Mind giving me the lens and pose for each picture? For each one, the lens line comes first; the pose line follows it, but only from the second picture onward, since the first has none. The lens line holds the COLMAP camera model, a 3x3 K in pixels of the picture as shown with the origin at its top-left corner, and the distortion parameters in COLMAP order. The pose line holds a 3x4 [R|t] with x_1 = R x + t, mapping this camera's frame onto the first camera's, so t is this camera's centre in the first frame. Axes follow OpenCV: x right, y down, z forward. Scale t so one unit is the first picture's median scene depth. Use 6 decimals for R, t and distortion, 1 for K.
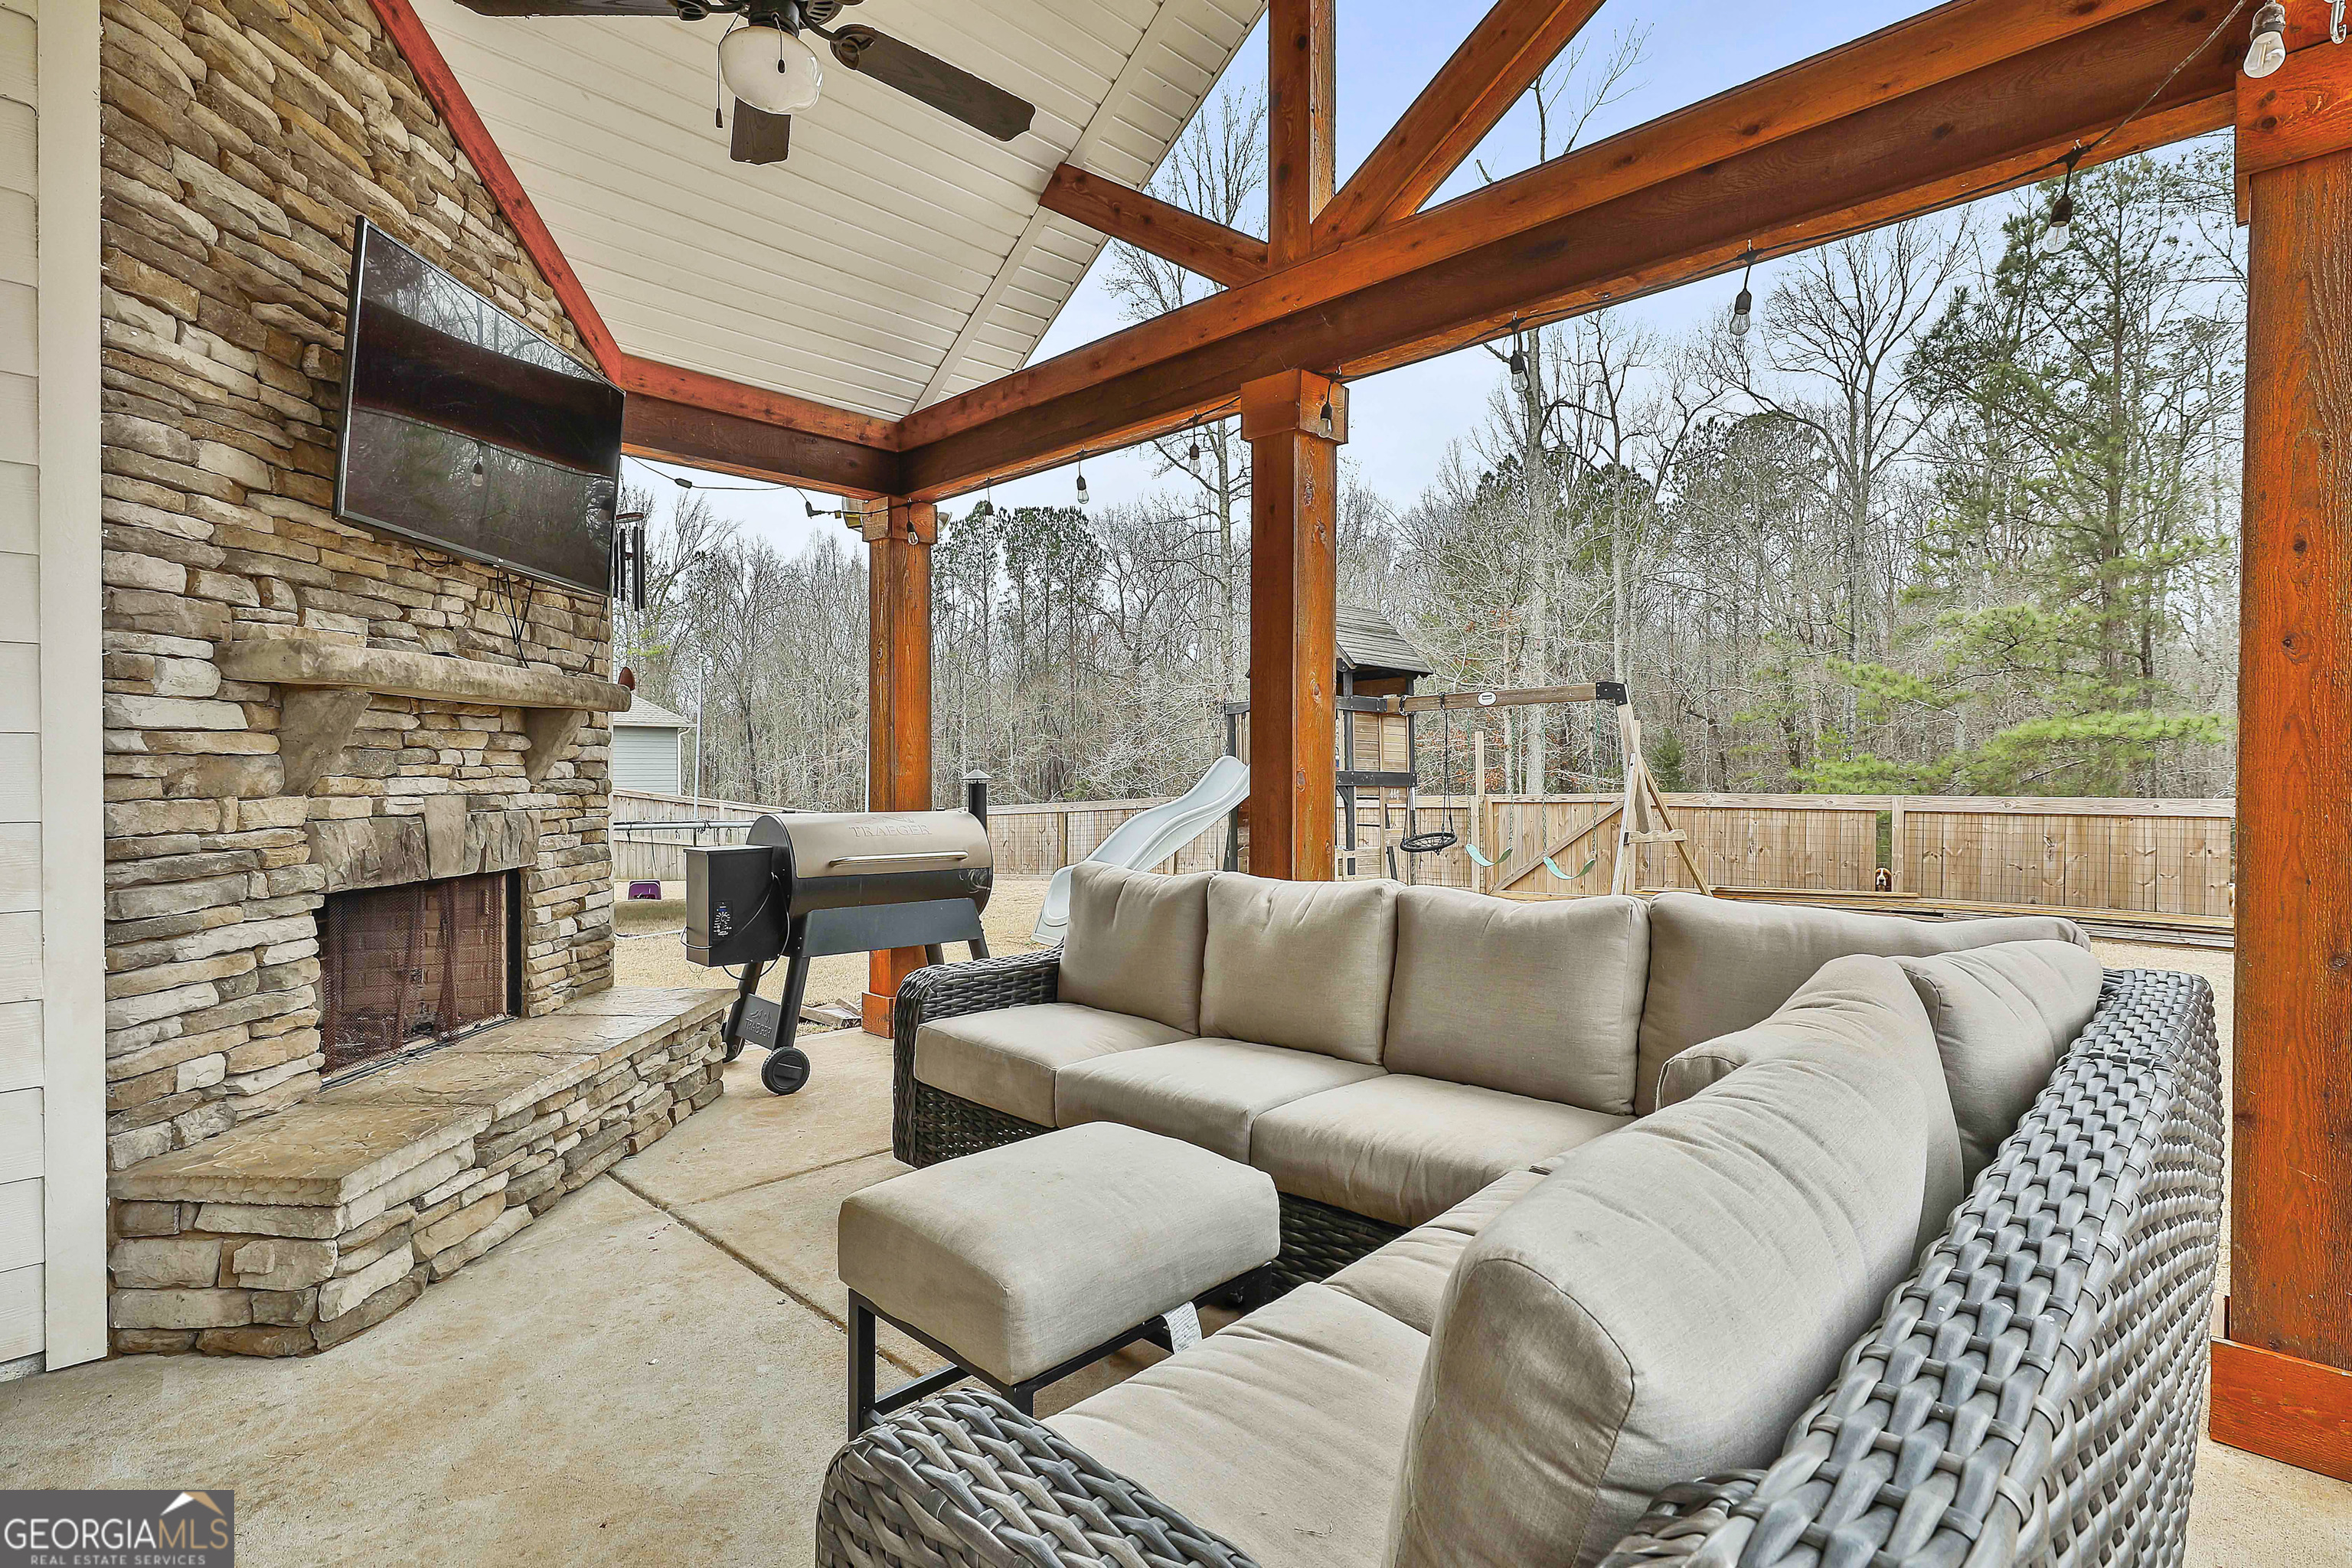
lens RADIAL K [[1136.4, 0, 1176.2], [0, 1136.4, 760.6], [0, 0, 1]] dist [-0.001607, 0.001017]
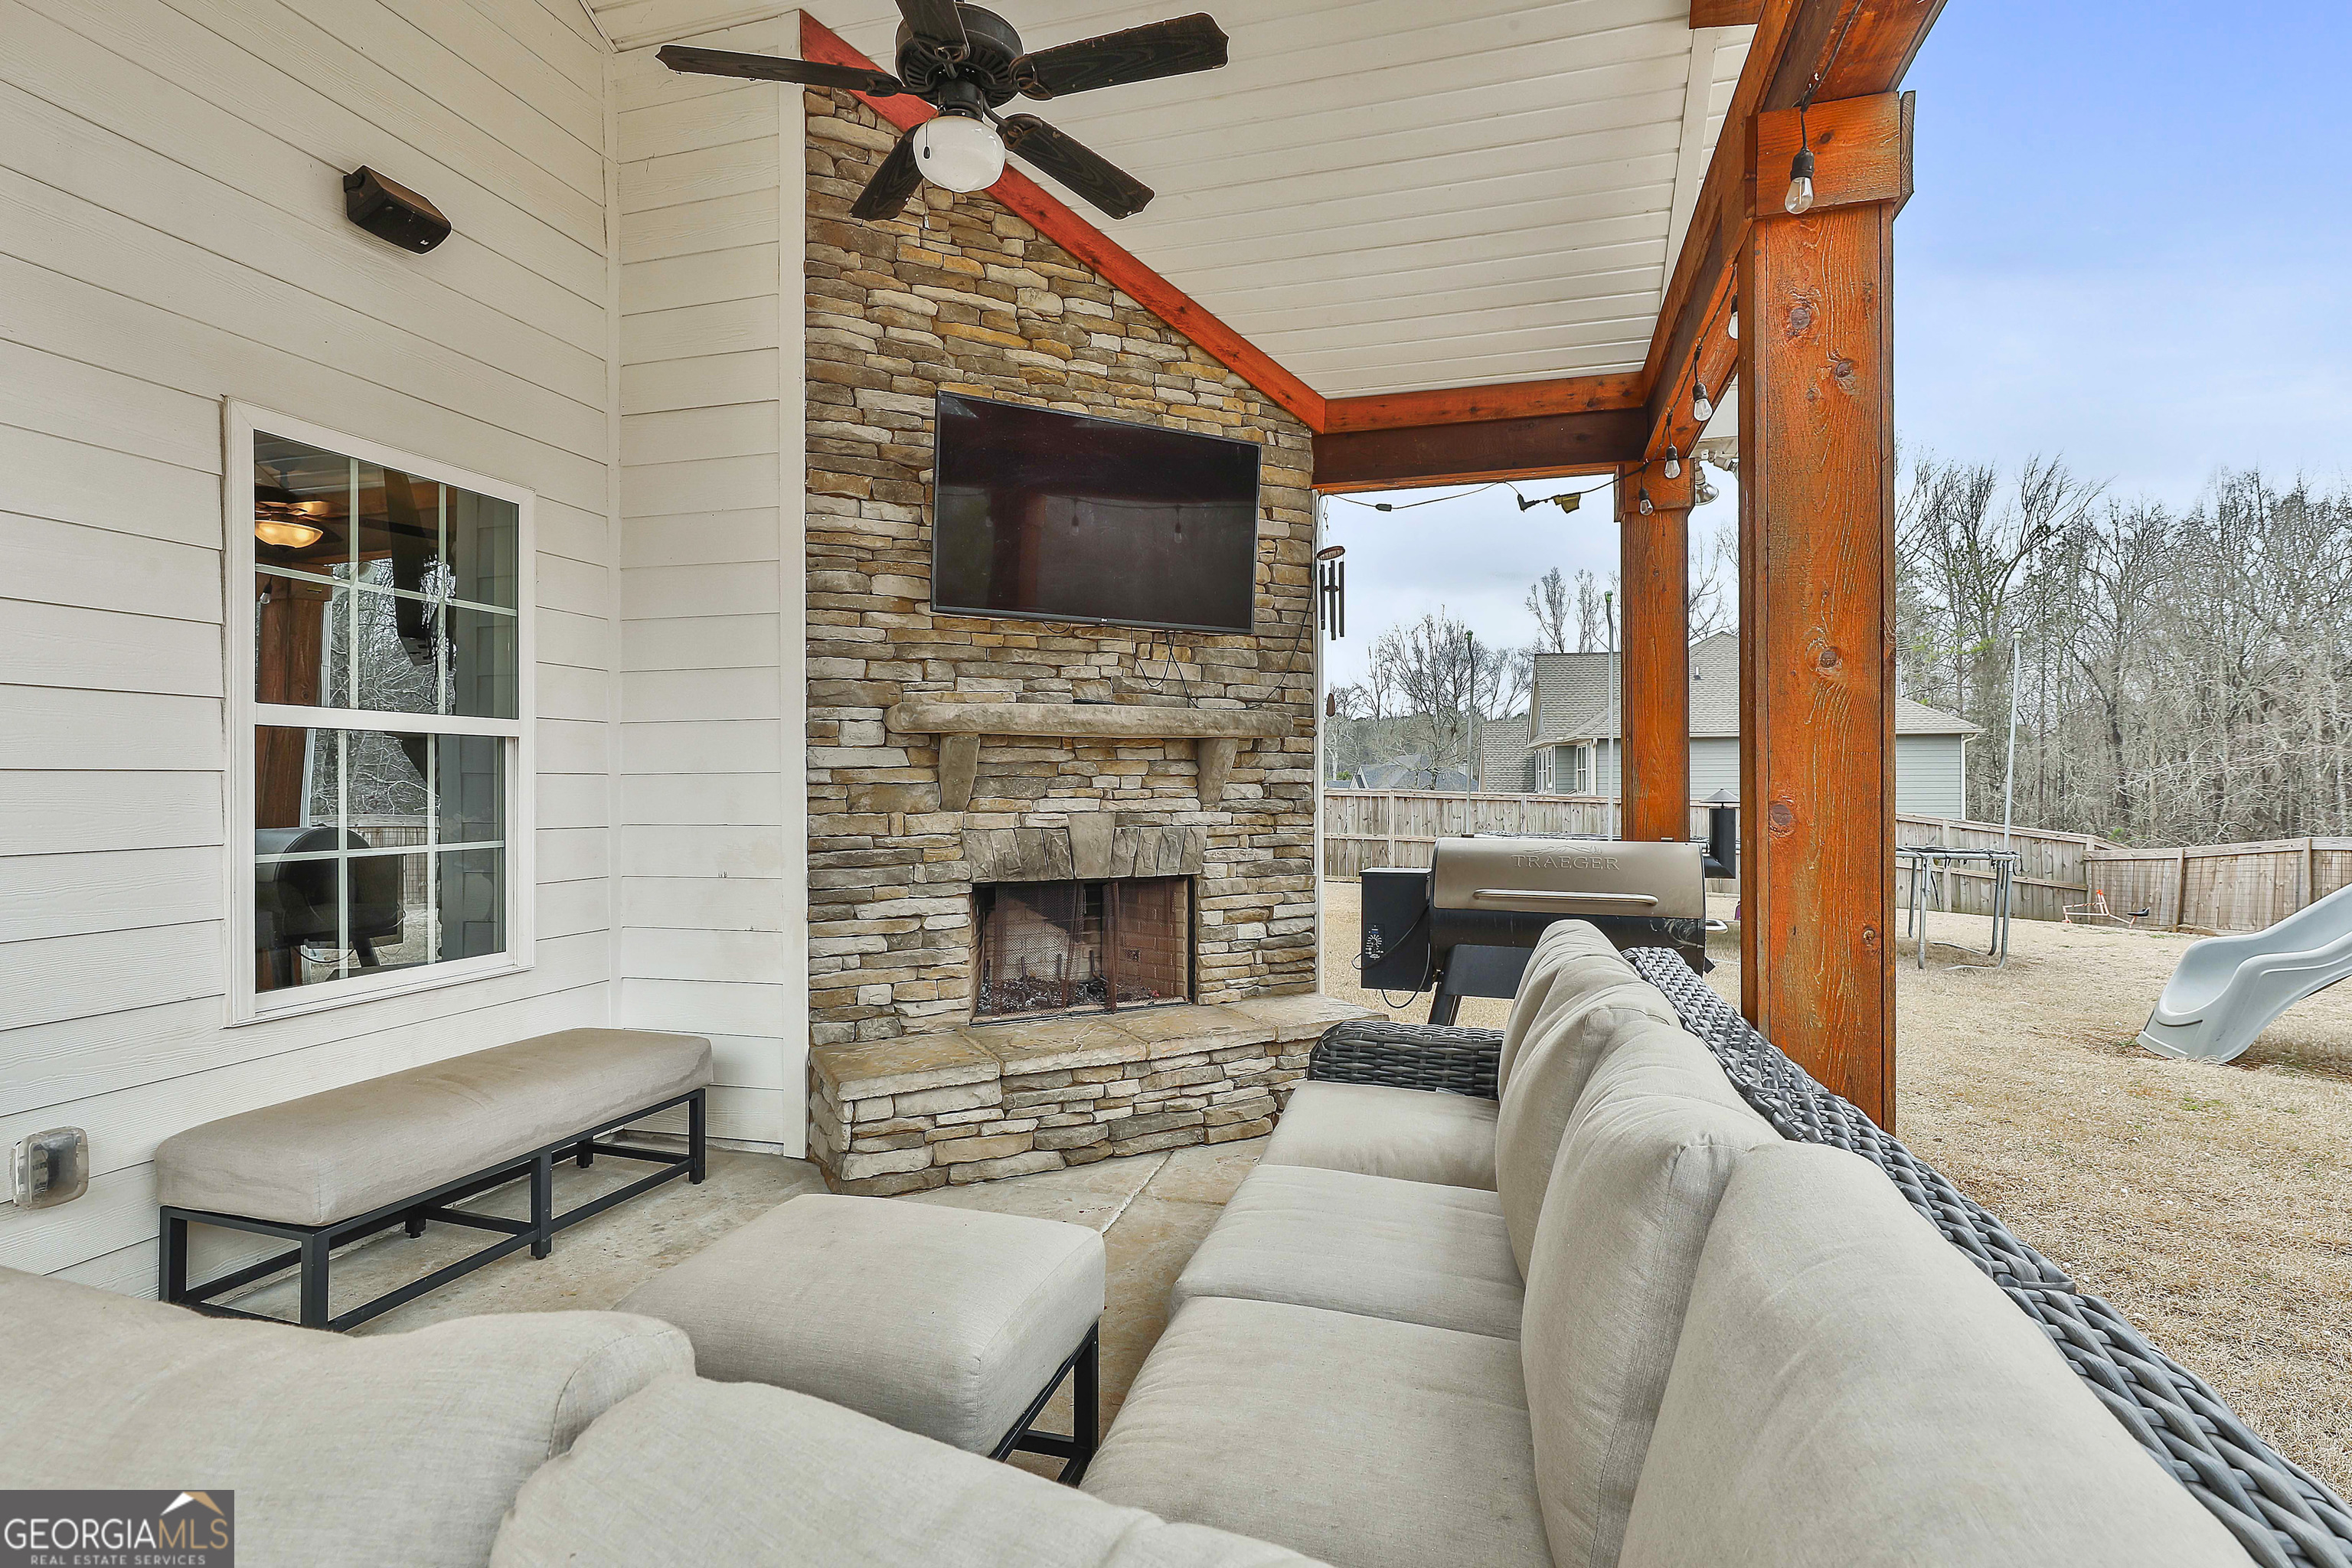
lens RADIAL K [[1139.6, 0, 1179.4], [0, 1139.6, 773.4], [0, 0, 1]] dist [-0.004153, -0.000018]
pose [[0.476335, -0.008648, -0.879221, 0.582210], [0.010375, 0.999937, -0.004215, -0.007546], [0.879202, -0.007114, 0.476395, 0.555996]]
